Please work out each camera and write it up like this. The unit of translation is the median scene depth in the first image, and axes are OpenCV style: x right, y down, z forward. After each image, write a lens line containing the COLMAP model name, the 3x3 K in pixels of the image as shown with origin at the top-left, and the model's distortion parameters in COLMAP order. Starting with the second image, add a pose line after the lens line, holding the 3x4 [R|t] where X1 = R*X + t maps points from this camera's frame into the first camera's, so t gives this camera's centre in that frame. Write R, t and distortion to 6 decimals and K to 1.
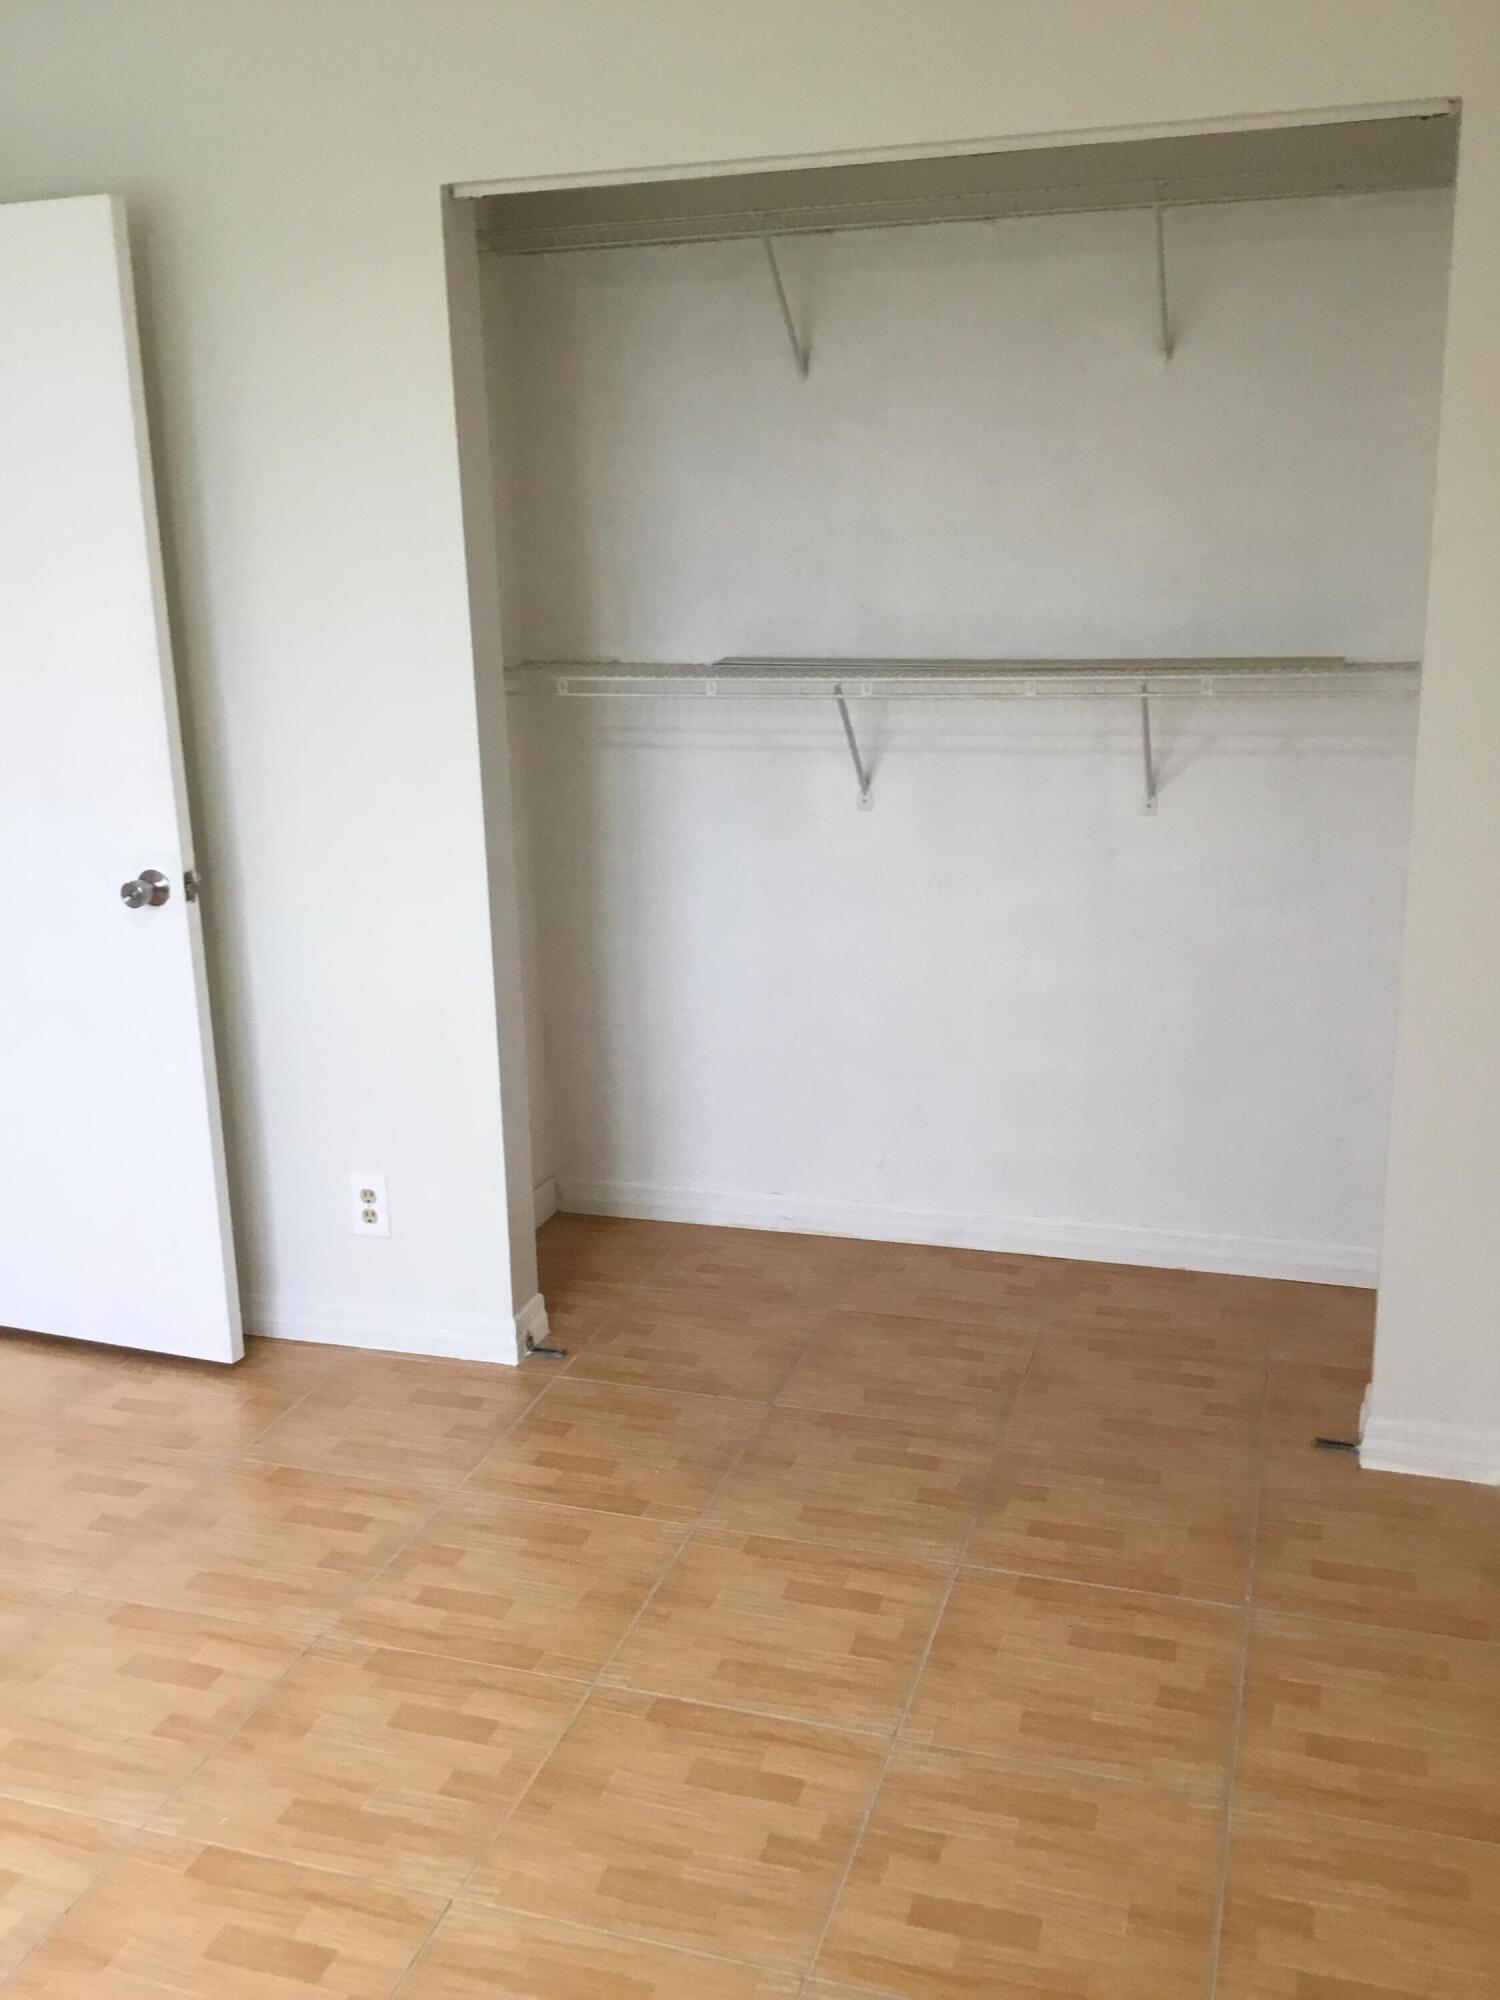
lens RADIAL K [[1815.1, 0, 751.1], [0, 1815.1, 994.2], [0, 0, 1]] dist [0.091723, -0.173209]
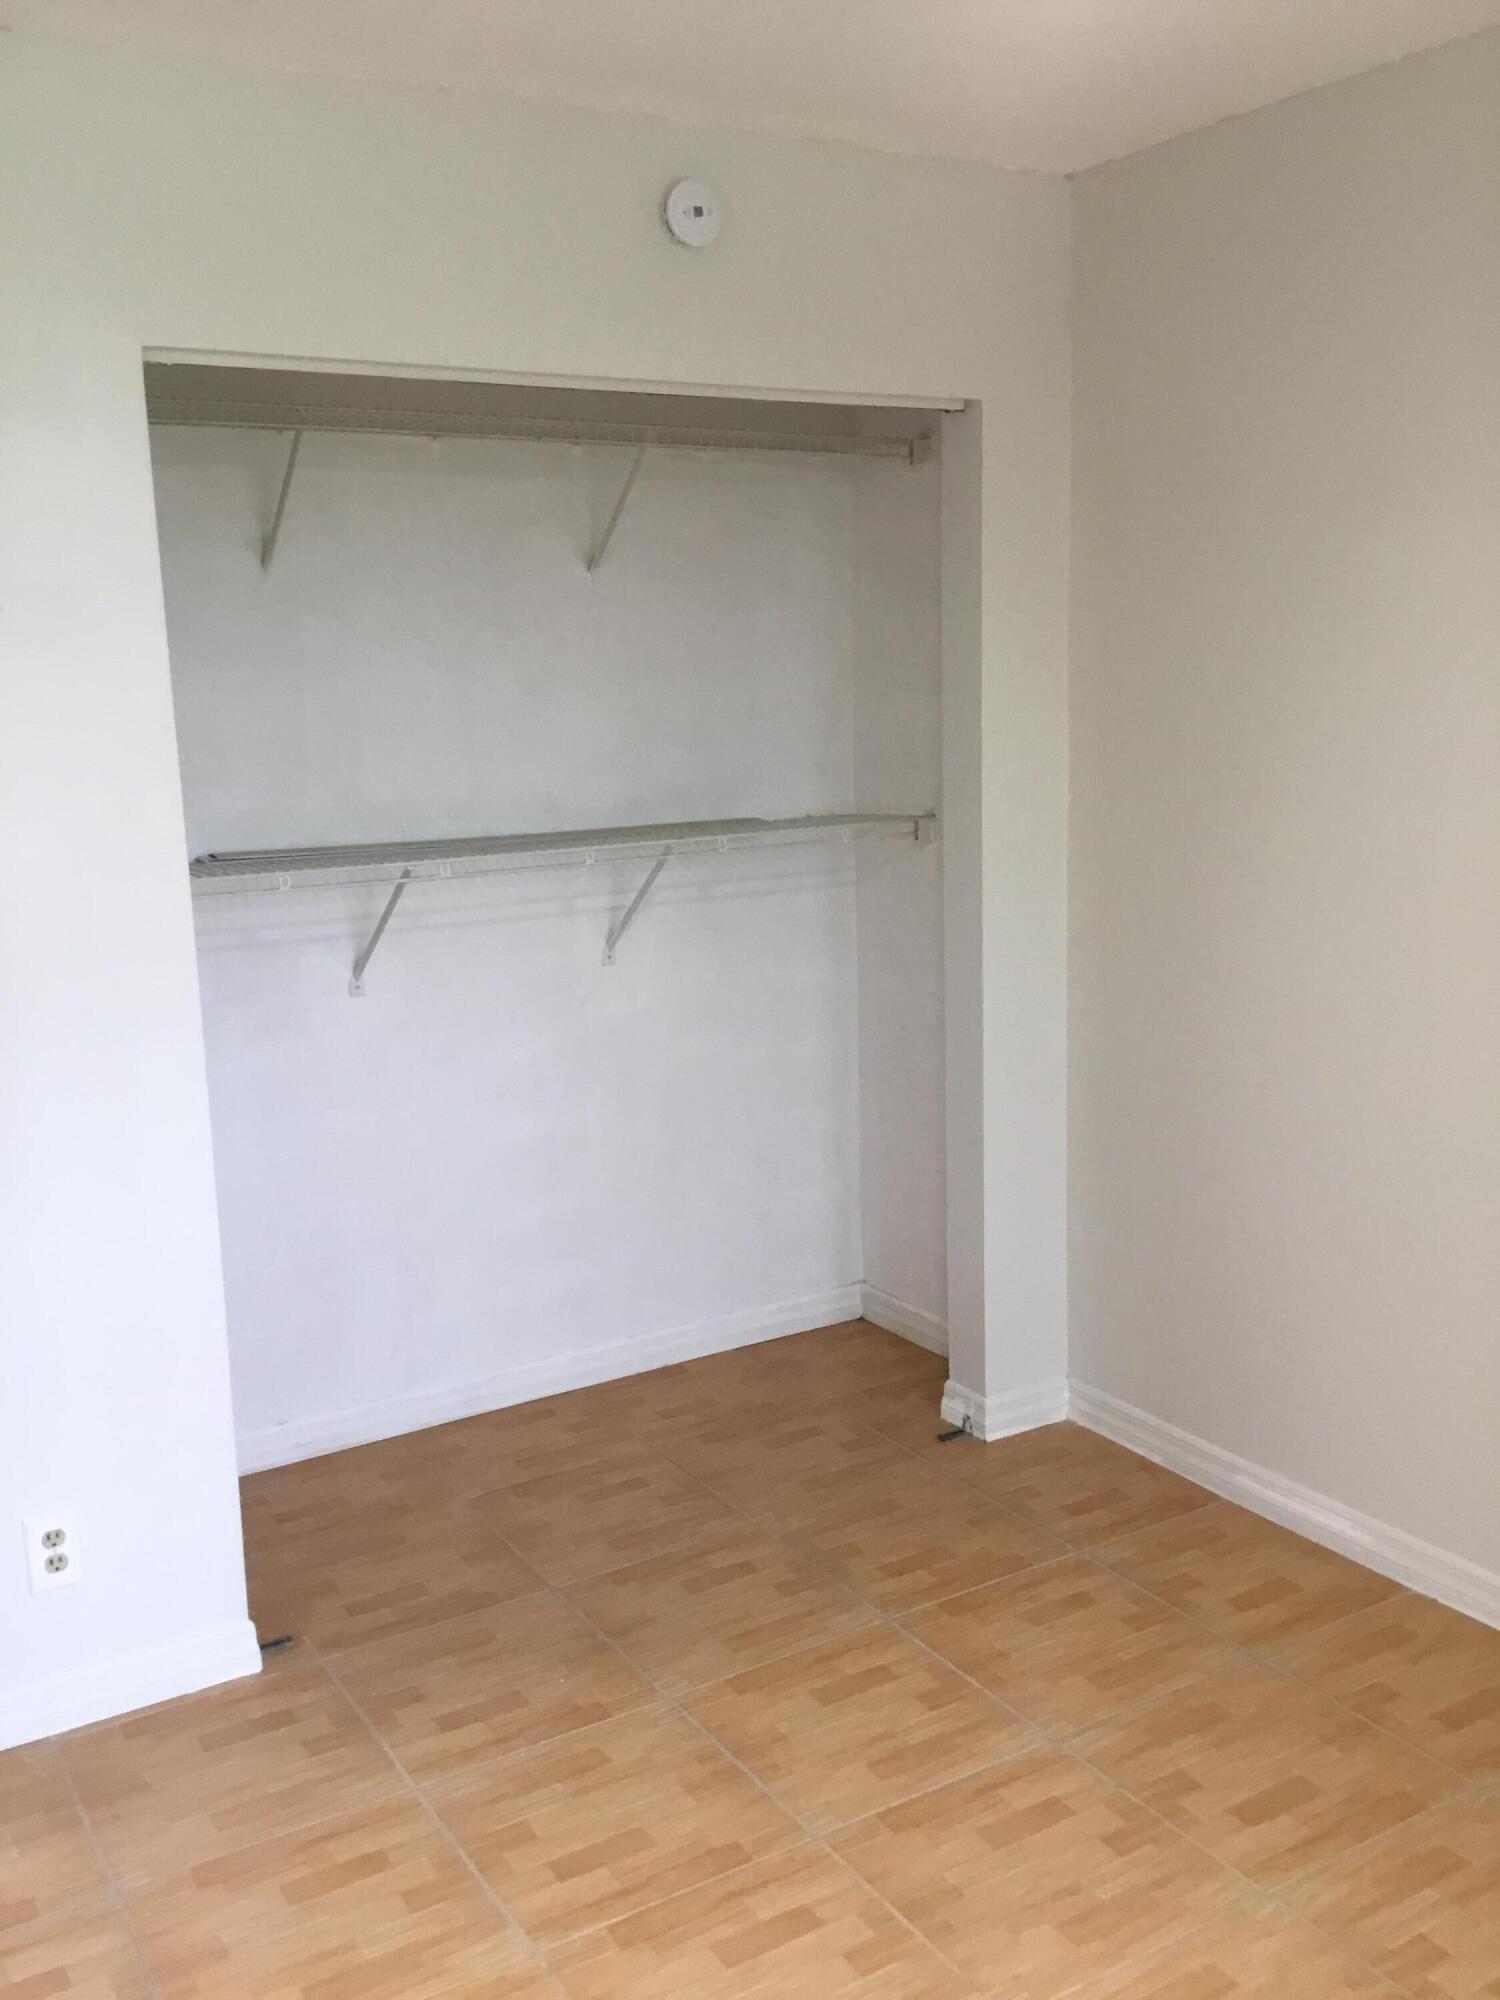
lens RADIAL K [[1815.1, 0, 750.5], [0, 1815.1, 988.6], [0, 0, 1]] dist [0.091723, -0.173209]
pose [[0.661165, -0.124358, 0.739862, -0.654067], [0.201297, 0.979411, -0.015263, -0.059086], [-0.722731, 0.159023, 0.672585, 0.224561]]
